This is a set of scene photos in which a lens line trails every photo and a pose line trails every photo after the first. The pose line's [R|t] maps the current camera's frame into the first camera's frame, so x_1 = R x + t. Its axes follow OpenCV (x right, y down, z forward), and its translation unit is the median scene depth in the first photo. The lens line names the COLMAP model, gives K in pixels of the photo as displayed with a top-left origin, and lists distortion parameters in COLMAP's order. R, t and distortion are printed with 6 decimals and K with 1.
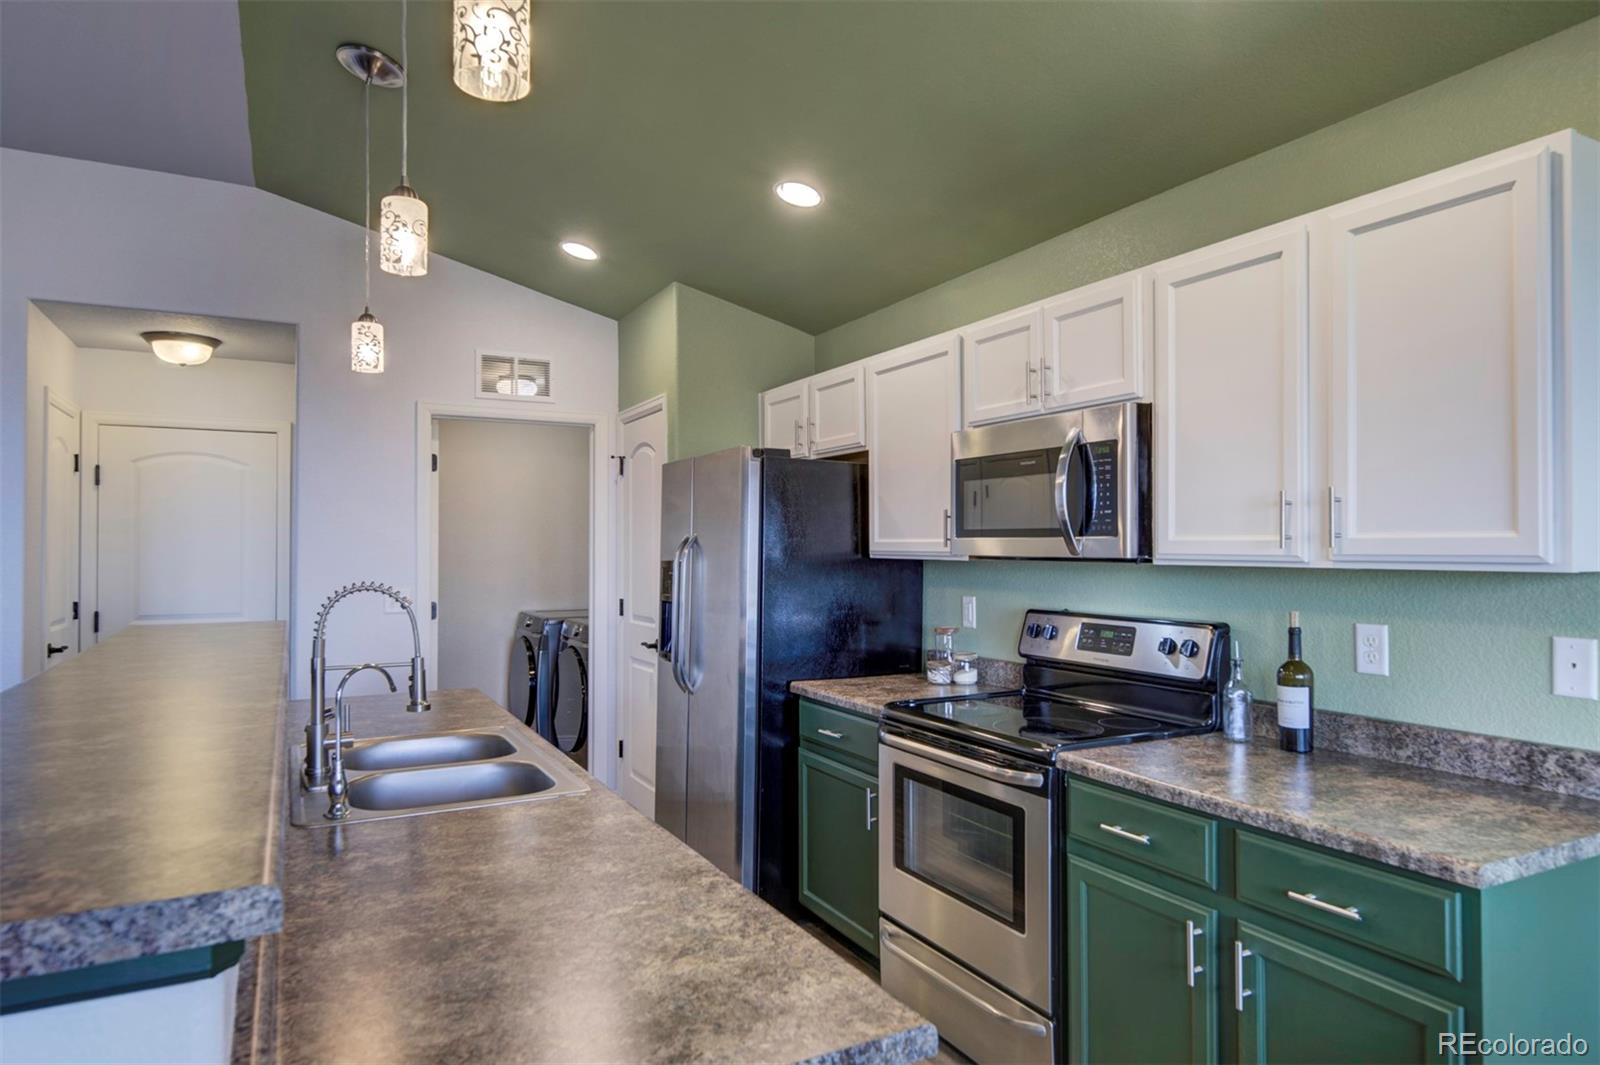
lens RADIAL K [[932.0, 0, 801.3], [0, 932.0, 550.3], [0, 0, 1]] dist [0.057535, -0.052524]
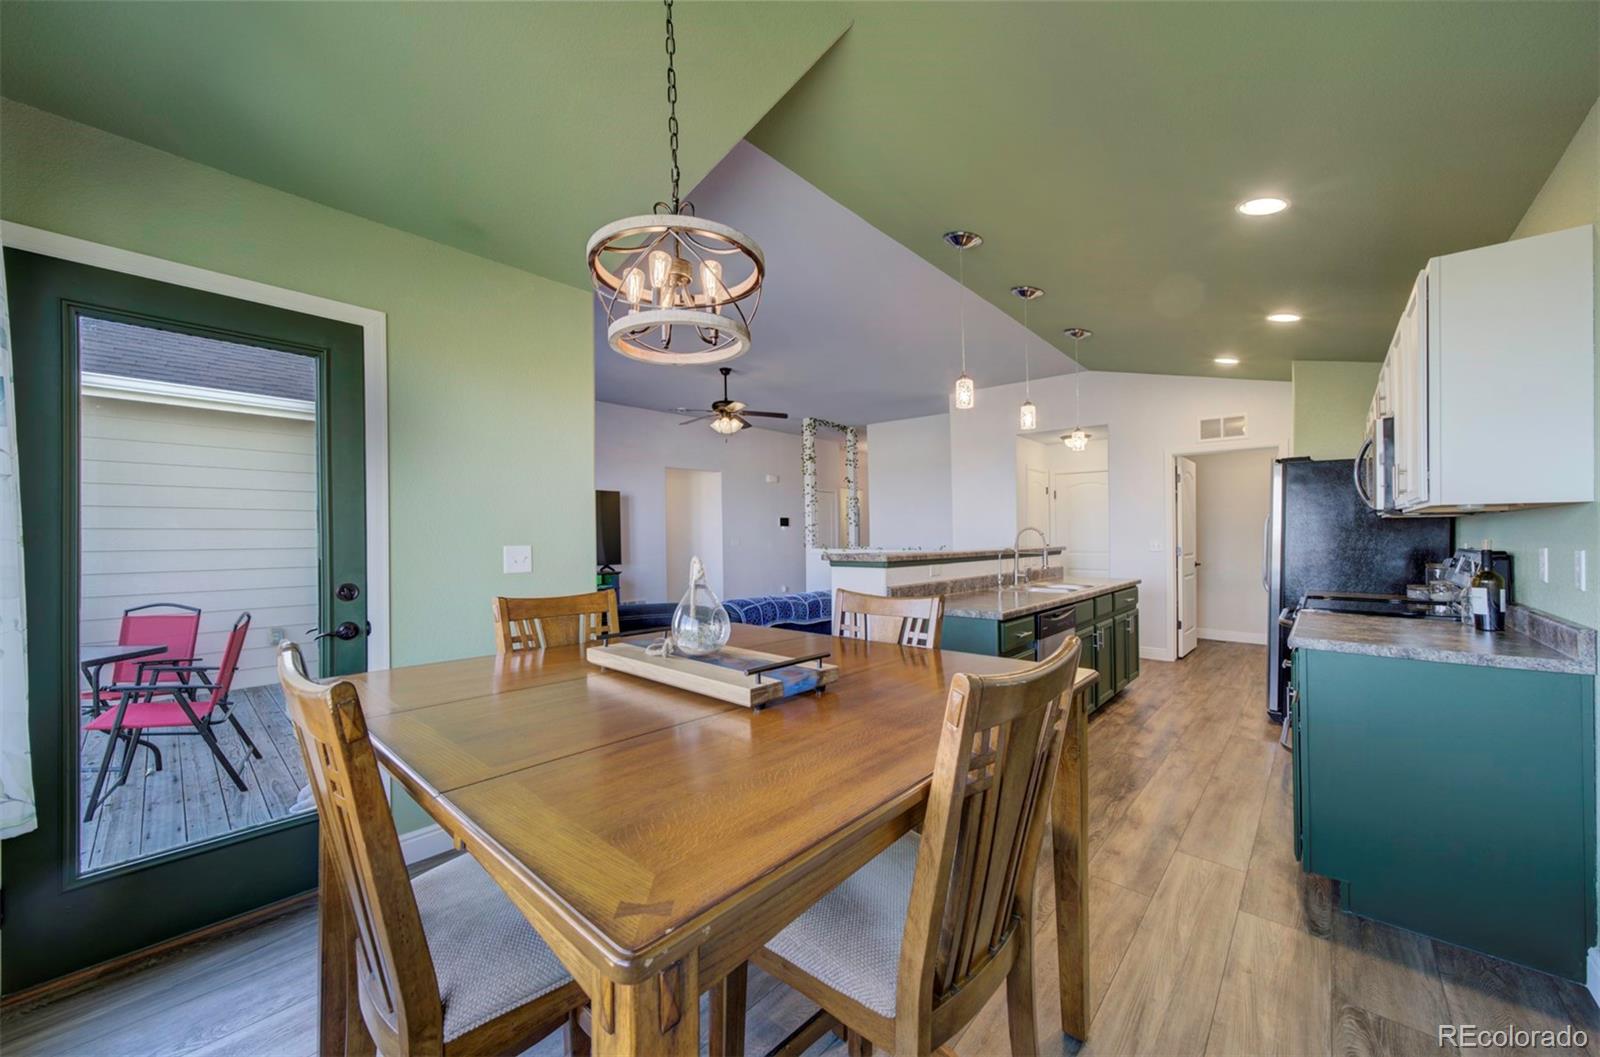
lens RADIAL K [[579.5, 0, 800.4], [0, 579.5, 535.9], [0, 0, 1]] dist [0.009809, 0.000117]
pose [[0.337150, 0.002995, -0.941446, 1.050657], [0.004789, 0.999977, 0.004897, 0.048287], [0.941439, -0.006160, 0.337128, -0.370302]]
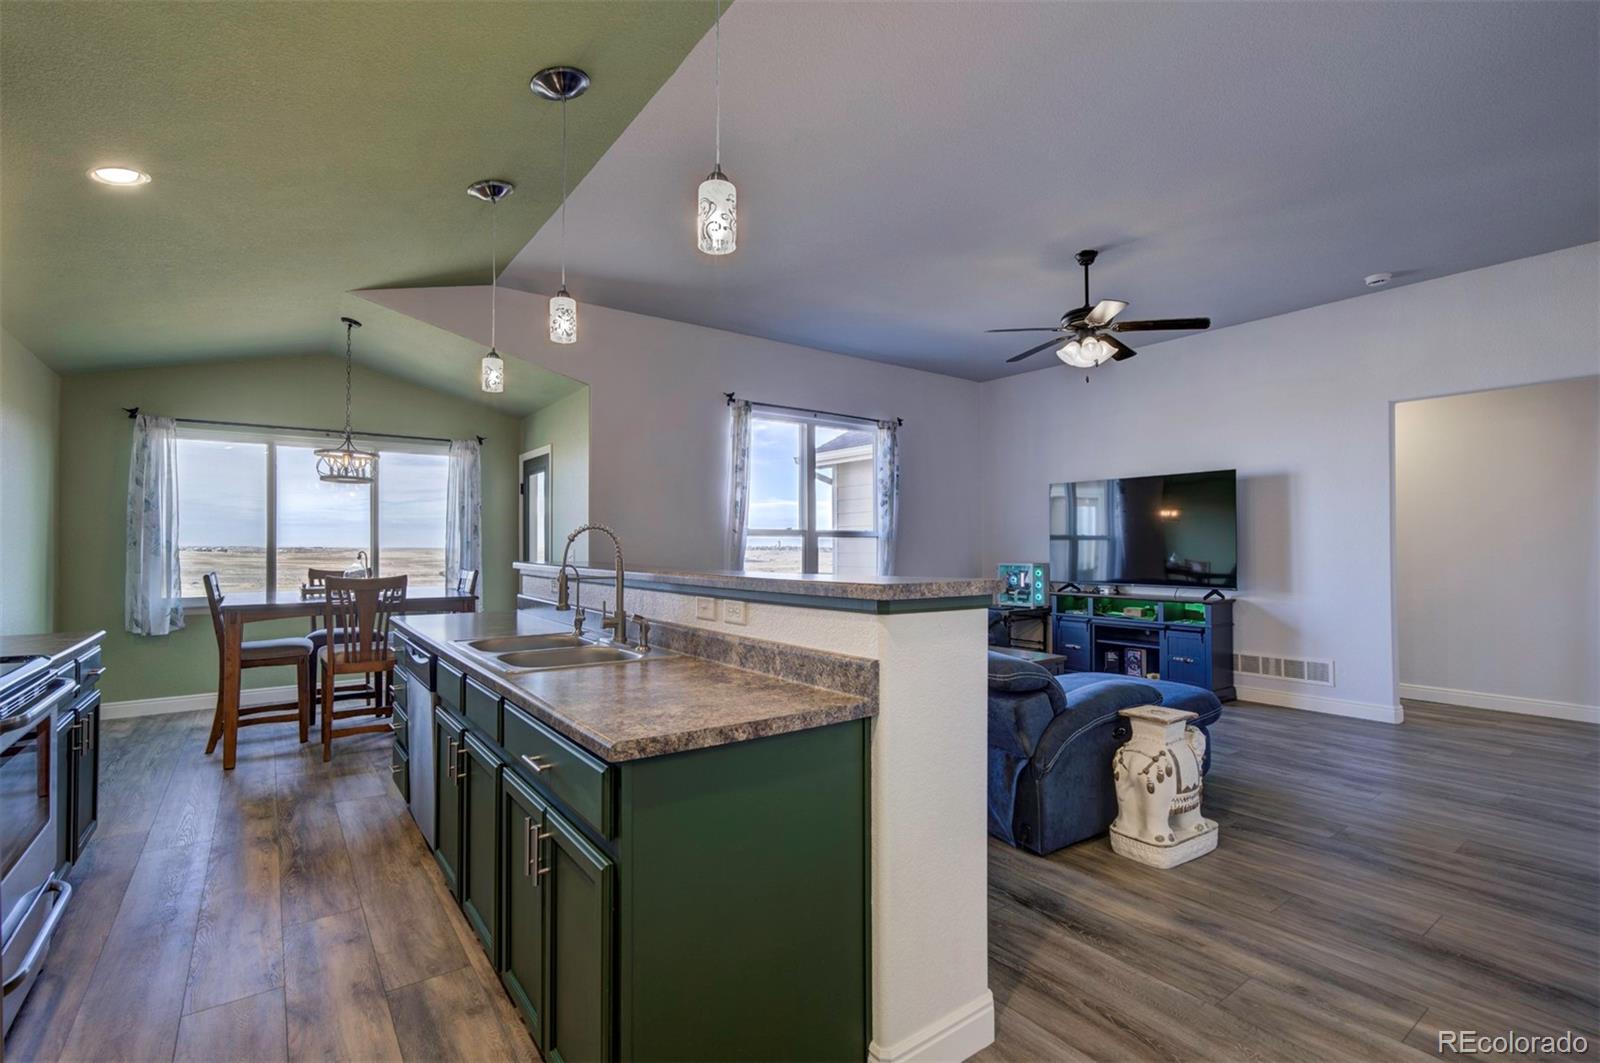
lens RADIAL K [[726.1, 0, 794.0], [0, 726.1, 550.1], [0, 0, 1]] dist [0.001029, 0.000421]
pose [[-0.990479, 0.007617, -0.137454, -0.579917], [0.007125, 0.999966, 0.004072, 0.064144], [0.137481, 0.003053, -0.990500, 2.079867]]
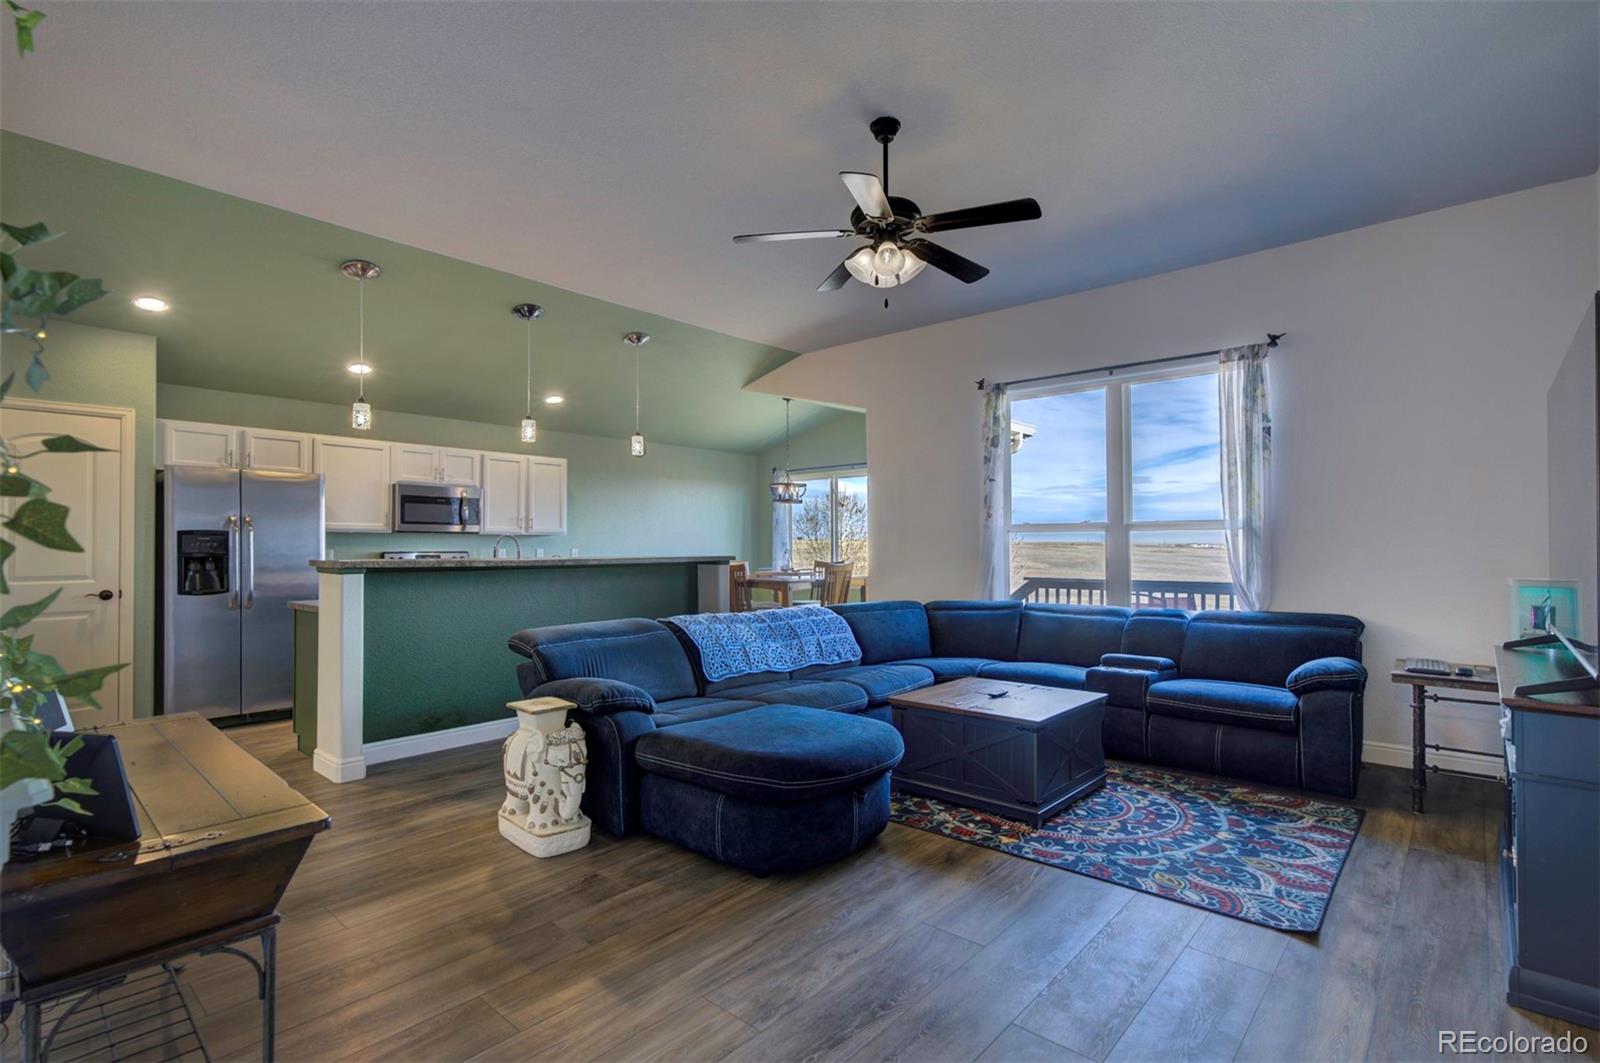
lens RADIAL K [[755.3, 0, 800.0], [0, 755.3, 531.5], [0, 0, 1]] dist [-0.001704, -0.000121]
pose [[-0.342436, 0.021199, 0.939302, -2.969964], [0.002517, 0.999763, -0.021645, 0.077118], [-0.939538, -0.005048, -0.342408, 0.880305]]
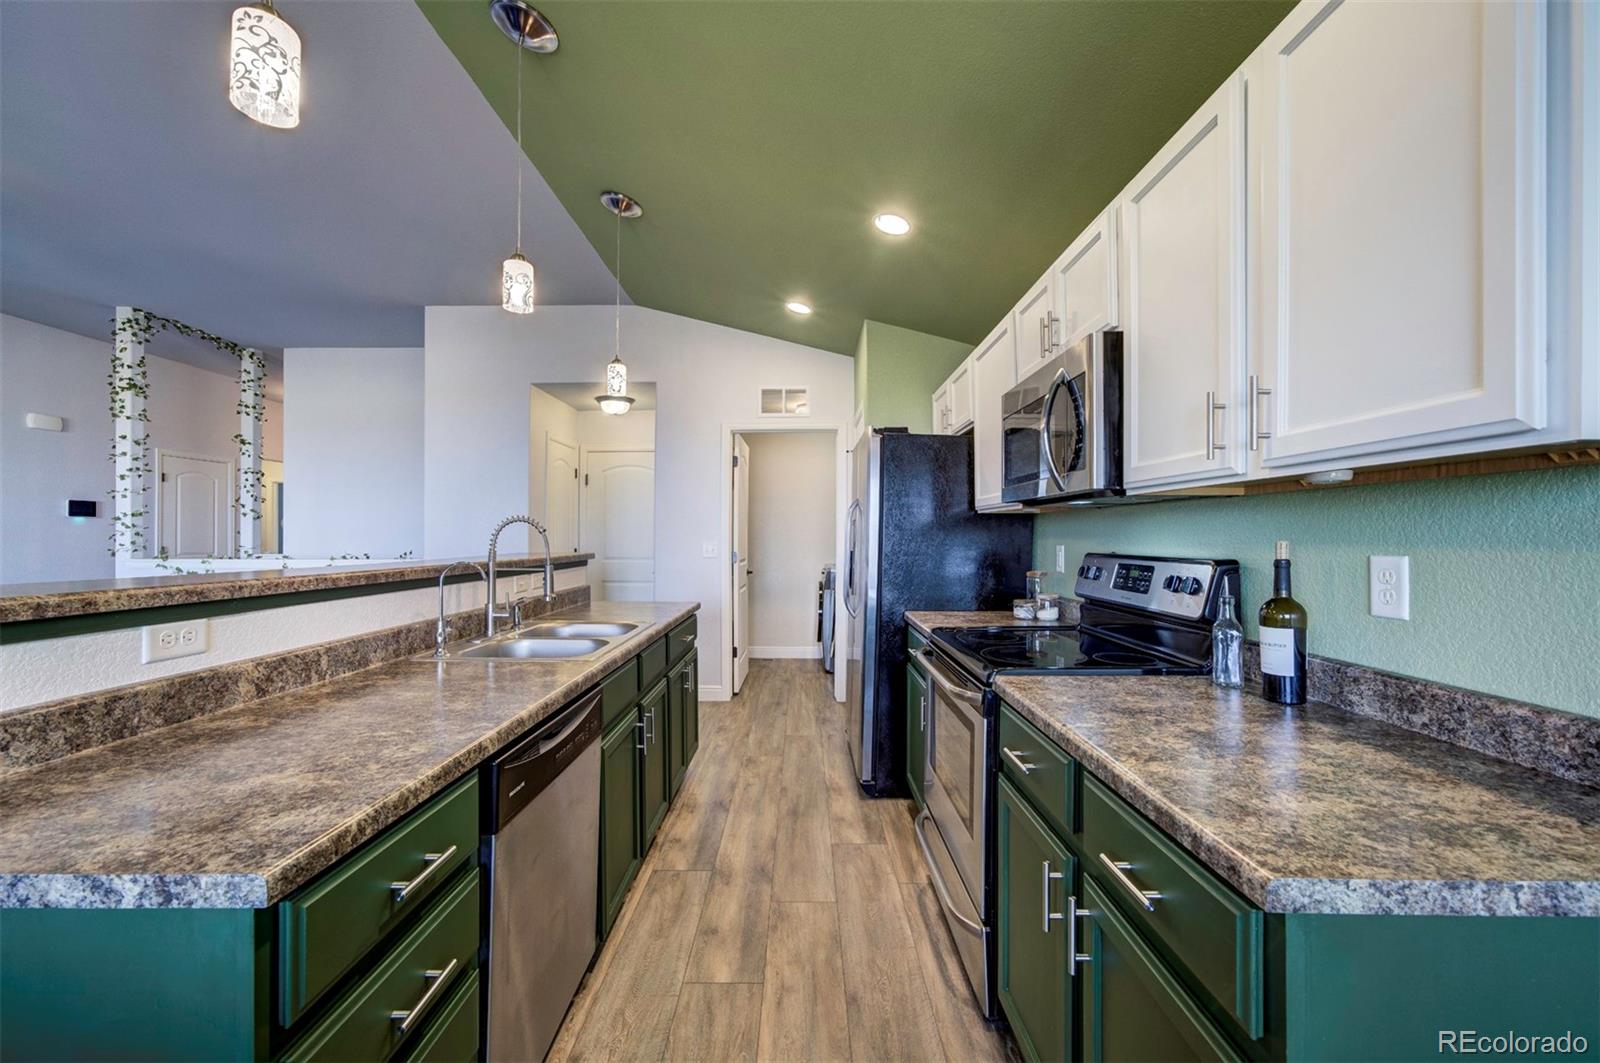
lens RADIAL K [[612.0, 0, 799.6], [0, 612.0, 538.8], [0, 0, 1]] dist [-0.002043, 0.000213]
pose [[0.881801, 0.005435, -0.471590, 0.399588], [-0.003381, 0.999981, 0.005203, 0.061909], [0.471609, -0.002994, 0.881803, 0.300653]]
